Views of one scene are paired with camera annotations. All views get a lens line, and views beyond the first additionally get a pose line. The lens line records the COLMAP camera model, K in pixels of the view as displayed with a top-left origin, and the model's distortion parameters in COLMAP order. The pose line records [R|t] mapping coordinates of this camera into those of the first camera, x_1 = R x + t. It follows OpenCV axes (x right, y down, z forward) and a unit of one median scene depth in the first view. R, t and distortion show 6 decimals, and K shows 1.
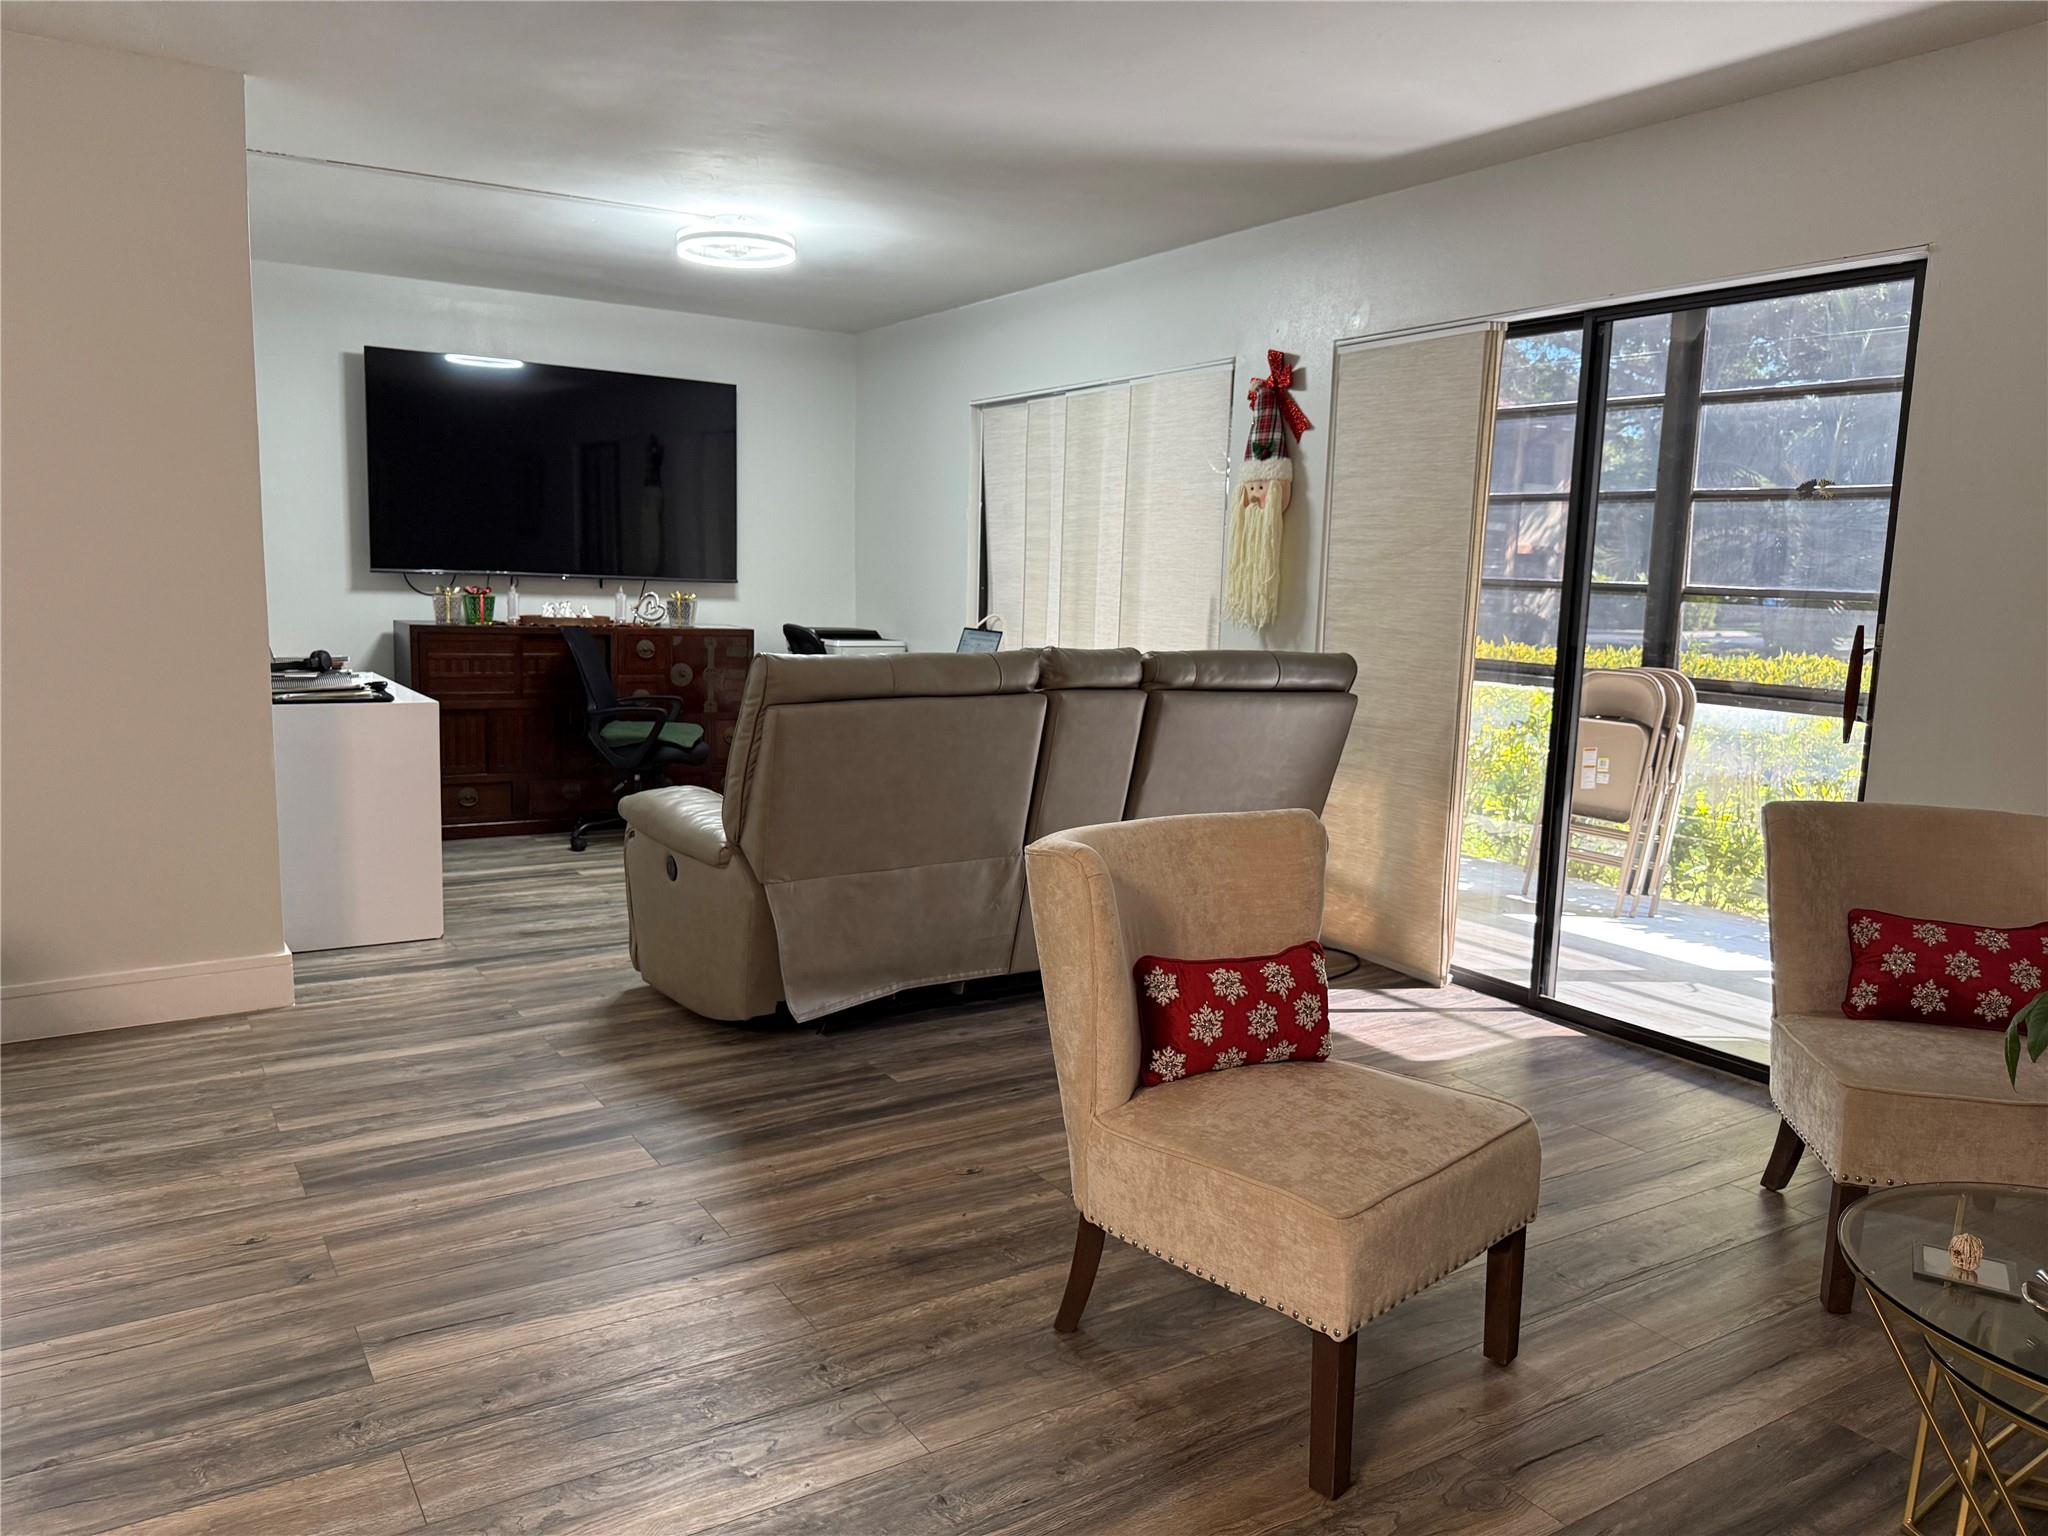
lens RADIAL K [[1440.1, 0, 1026.2], [0, 1440.1, 771.3], [0, 0, 1]] dist [0.066139, -0.099700]
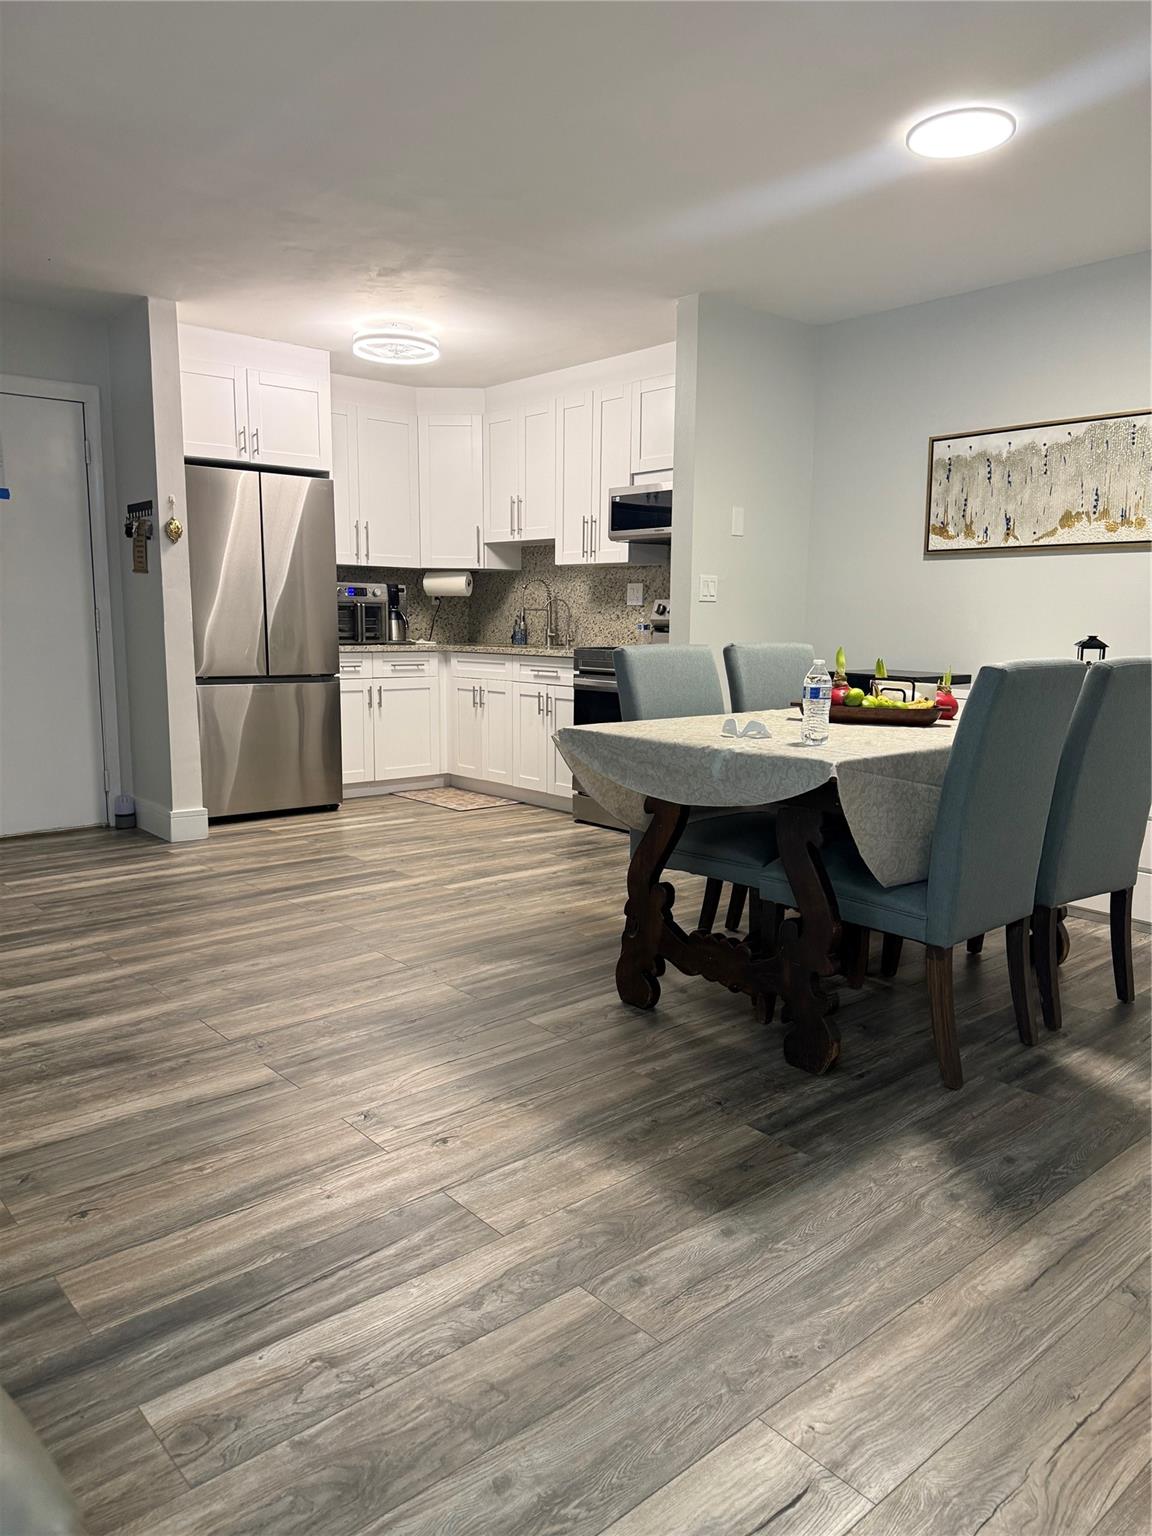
lens RADIAL K [[1070.2, 0, 578.6], [0, 1070.2, 773.9], [0, 0, 1]] dist [0.070937, -0.109799]
pose [[-0.988015, -0.015752, -0.153551, -0.336720], [-0.059094, 0.957591, 0.282006, -0.133946], [0.142597, 0.287700, -0.947045, 1.164025]]
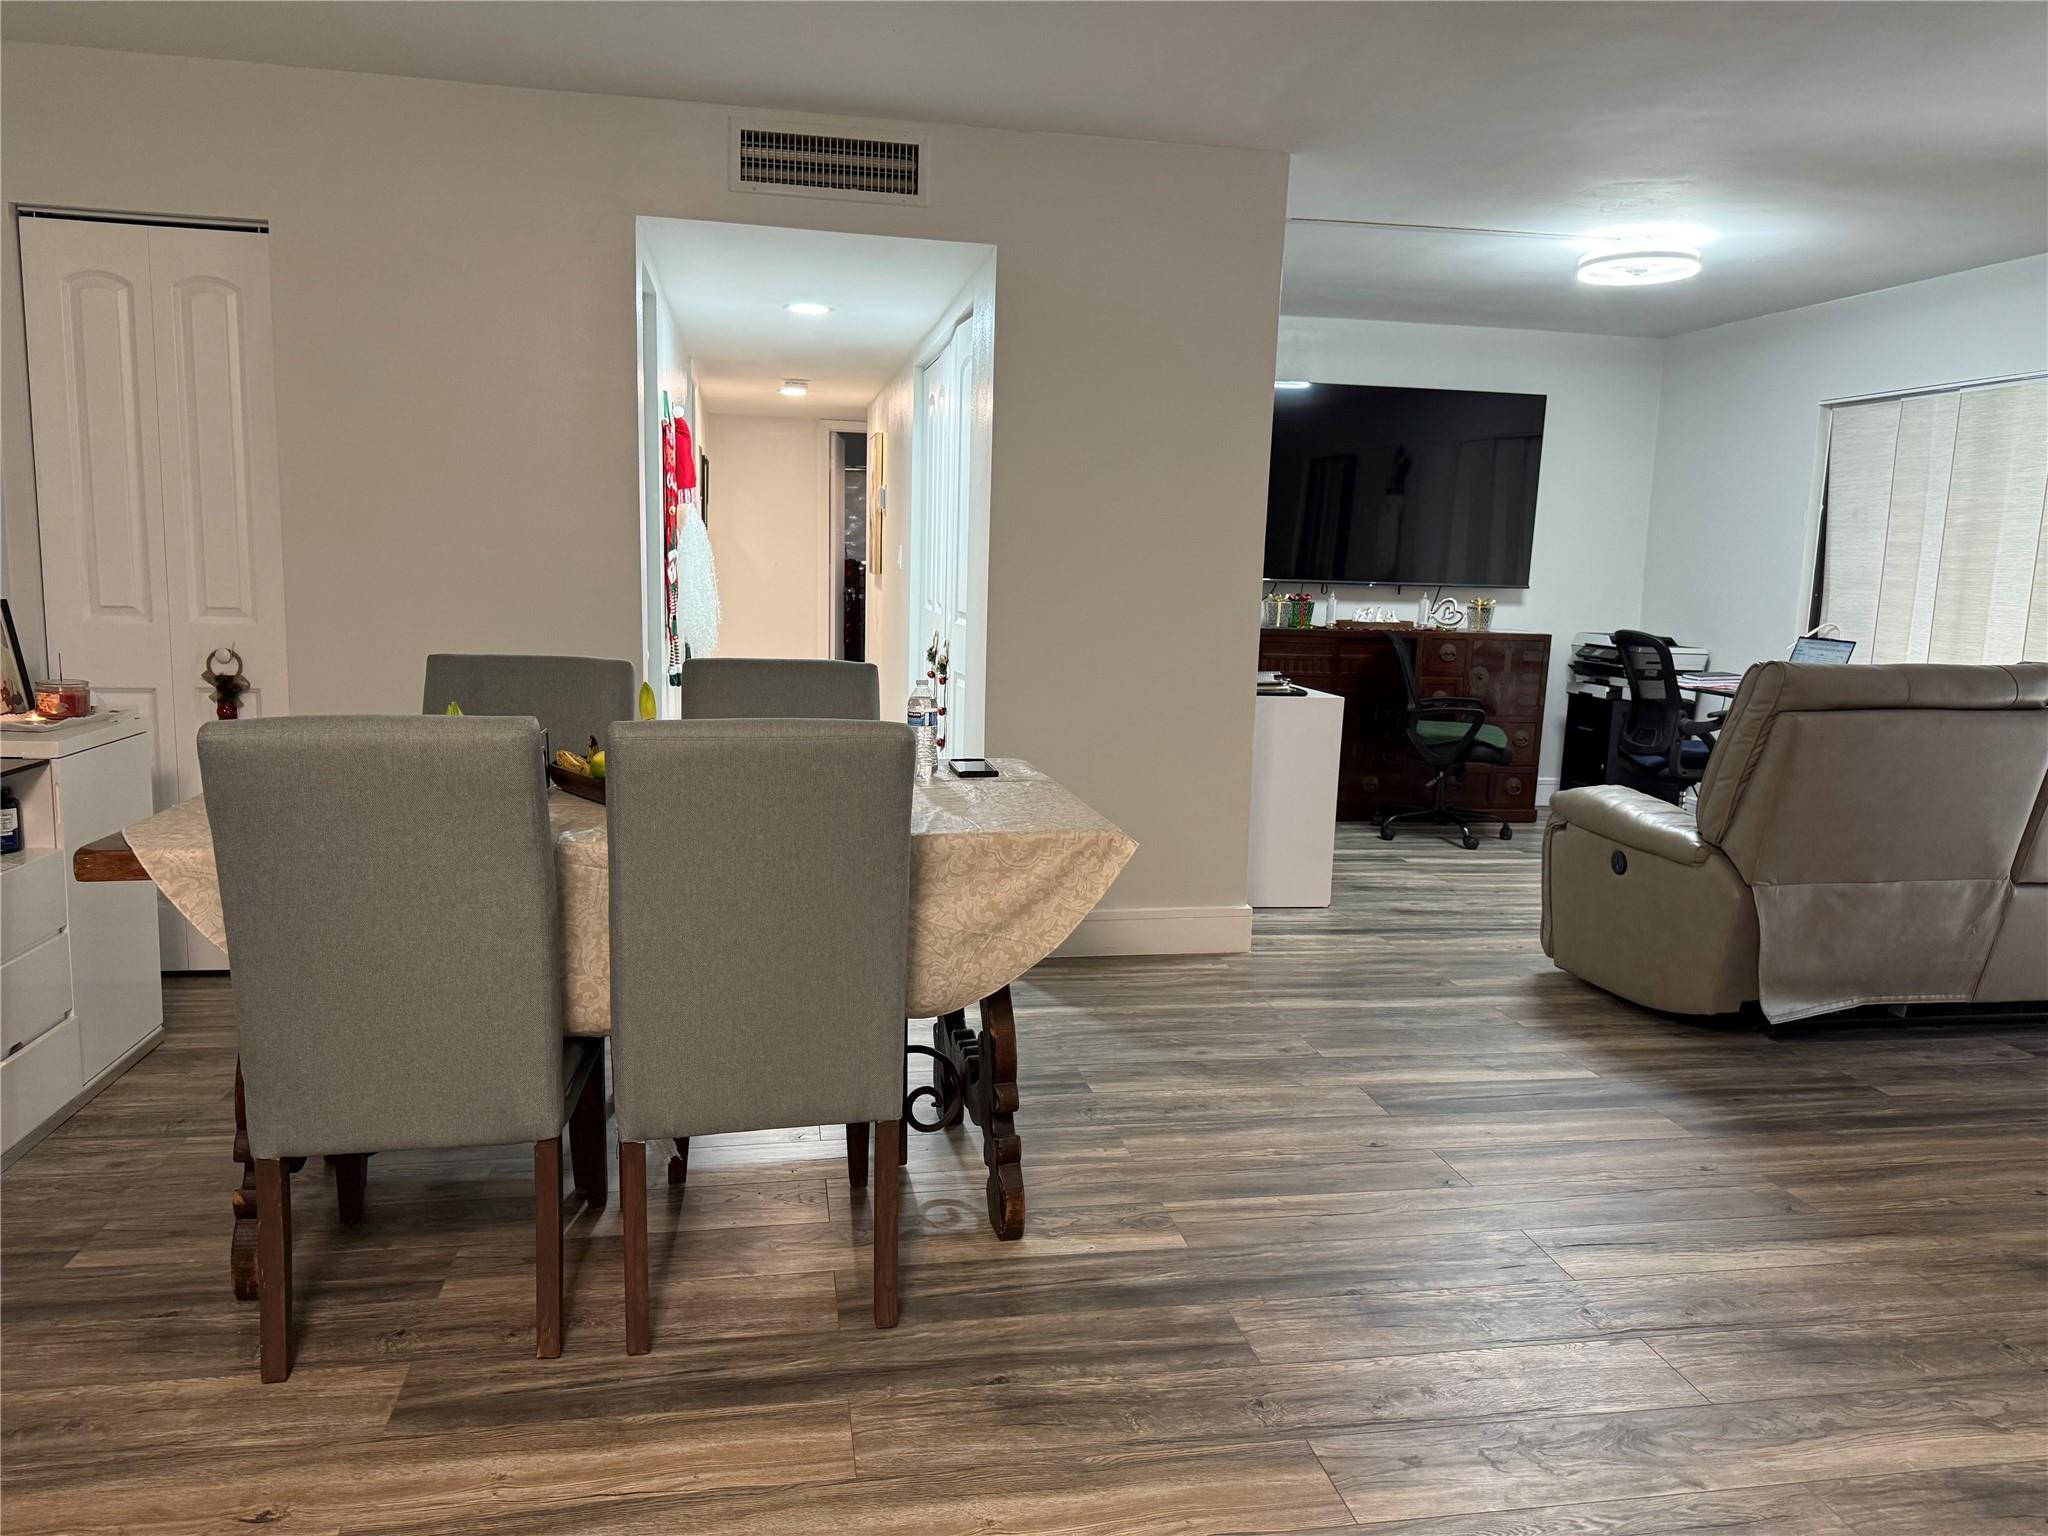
lens RADIAL K [[1438.1, 0, 1026.9], [0, 1438.1, 769.0], [0, 0, 1]] dist [0.062411, -0.078114]
pose [[0.922864, 0.056174, -0.381006, -0.241309], [-0.057084, 0.998330, 0.008924, 0.013898], [0.380871, 0.013514, 0.924529, -0.141991]]
